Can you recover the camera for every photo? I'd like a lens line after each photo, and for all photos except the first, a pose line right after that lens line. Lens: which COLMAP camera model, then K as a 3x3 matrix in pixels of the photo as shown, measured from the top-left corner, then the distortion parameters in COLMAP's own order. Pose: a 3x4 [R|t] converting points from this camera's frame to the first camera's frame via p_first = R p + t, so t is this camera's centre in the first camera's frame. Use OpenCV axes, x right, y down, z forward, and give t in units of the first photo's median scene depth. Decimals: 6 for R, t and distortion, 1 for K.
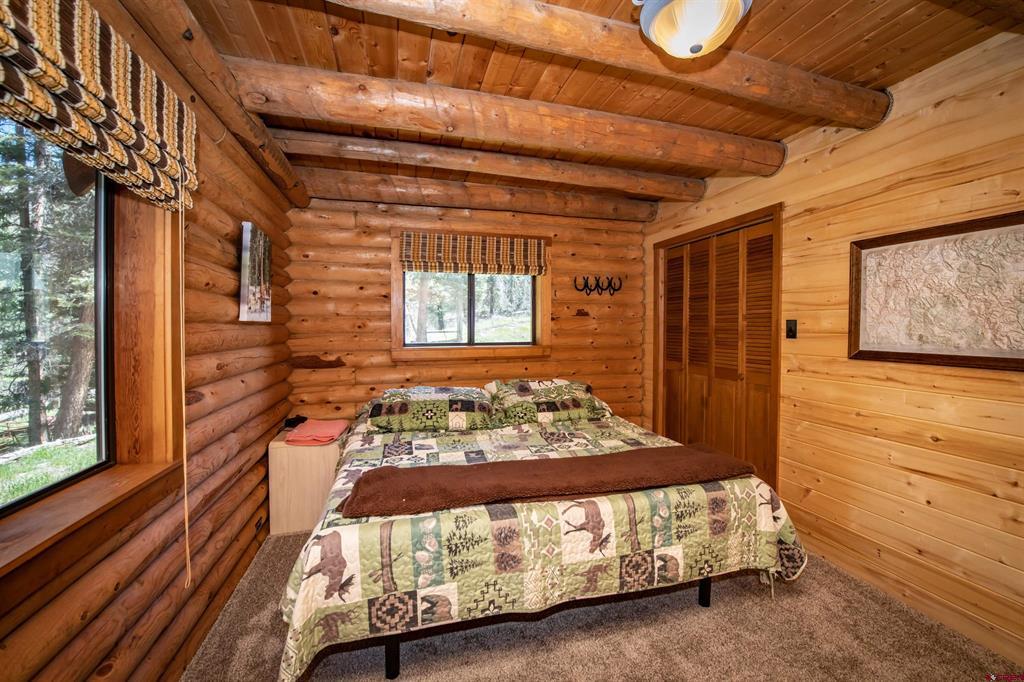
lens RADIAL K [[405.9, 0, 520.4], [0, 405.9, 336.6], [0, 0, 1]] dist [-0.017026, -0.002004]
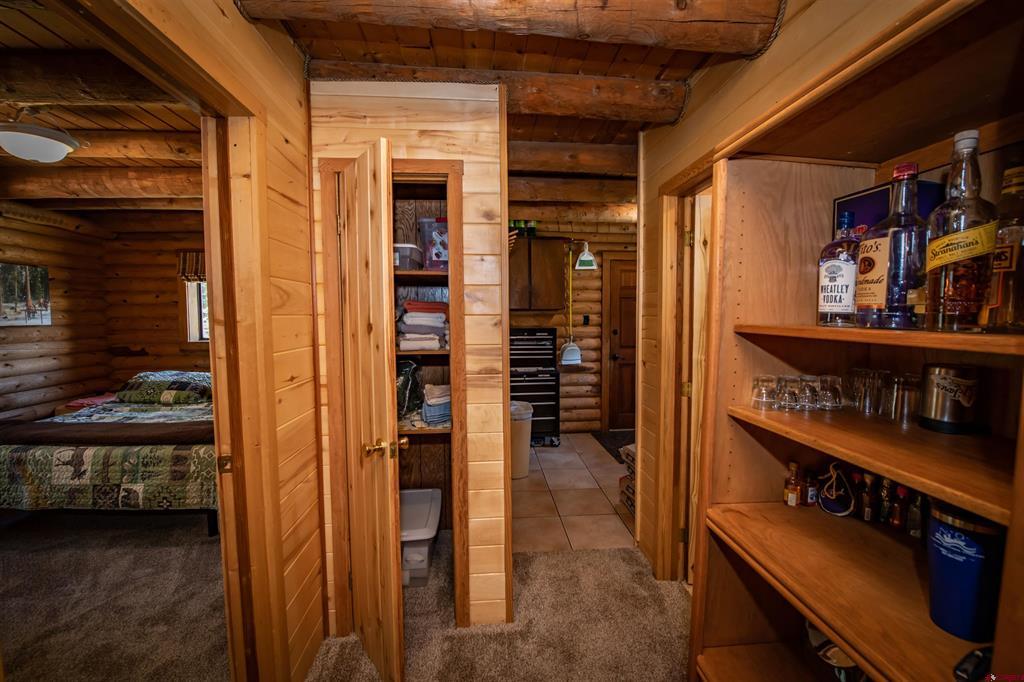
lens RADIAL K [[405.9, 0, 519.7], [0, 405.9, 336.0], [0, 0, 1]] dist [-0.017026, -0.002004]
pose [[0.980744, 0.004630, -0.195242, 1.706305], [0.001513, 0.999509, 0.031301, -0.048389], [0.195291, -0.030993, 0.980256, -0.103327]]
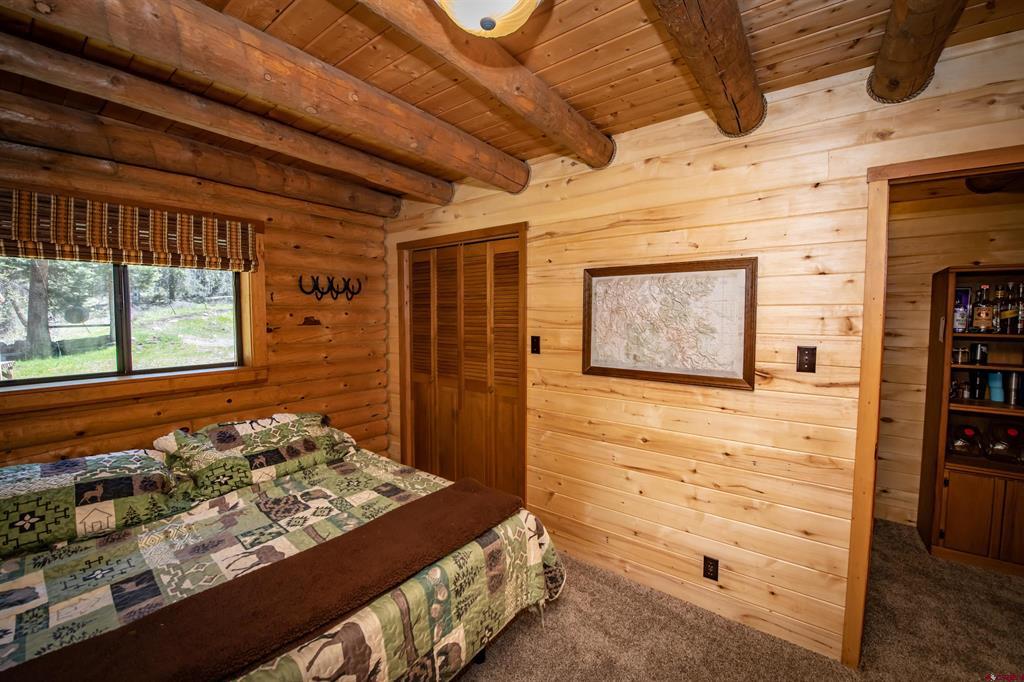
lens RADIAL K [[405.9, 0, 519.7], [0, 405.9, 336.4], [0, 0, 1]] dist [-0.017026, -0.002004]
pose [[0.800756, -0.031850, 0.598143, 0.007699], [0.013635, 0.999296, 0.034958, -0.098882], [-0.598835, -0.019837, 0.800626, 0.222500]]
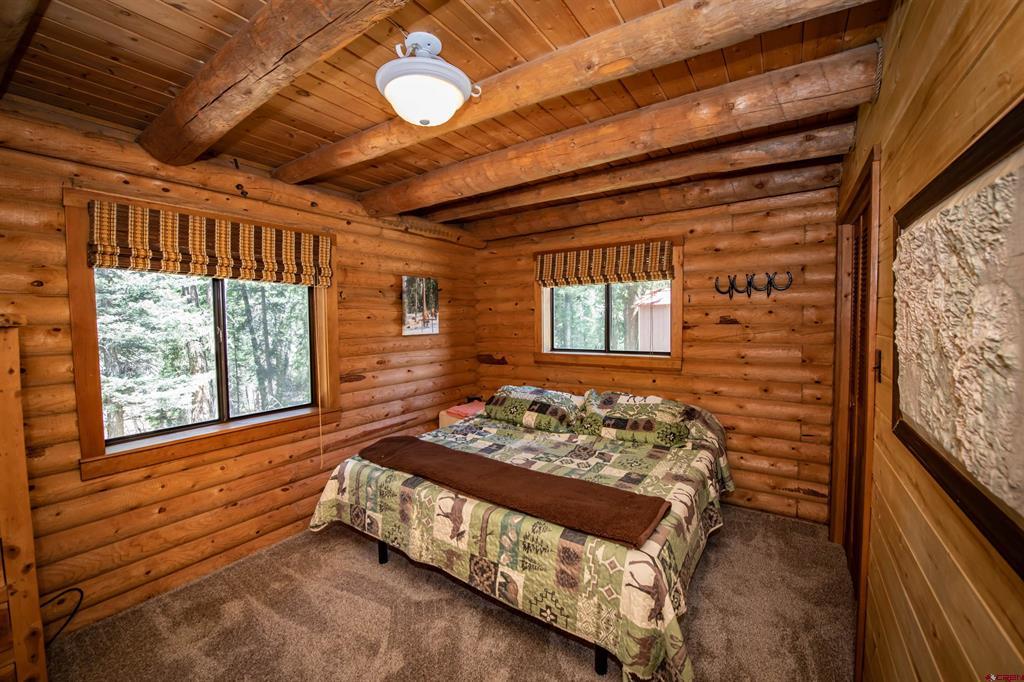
lens RADIAL K [[405.9, 0, 520.3], [0, 405.9, 335.6], [0, 0, 1]] dist [-0.017026, -0.002004]
pose [[0.645017, 0.025991, -0.763726, 0.981022], [-0.004873, 0.999541, 0.029901, -0.096490], [0.764153, -0.015565, 0.644847, 0.298188]]
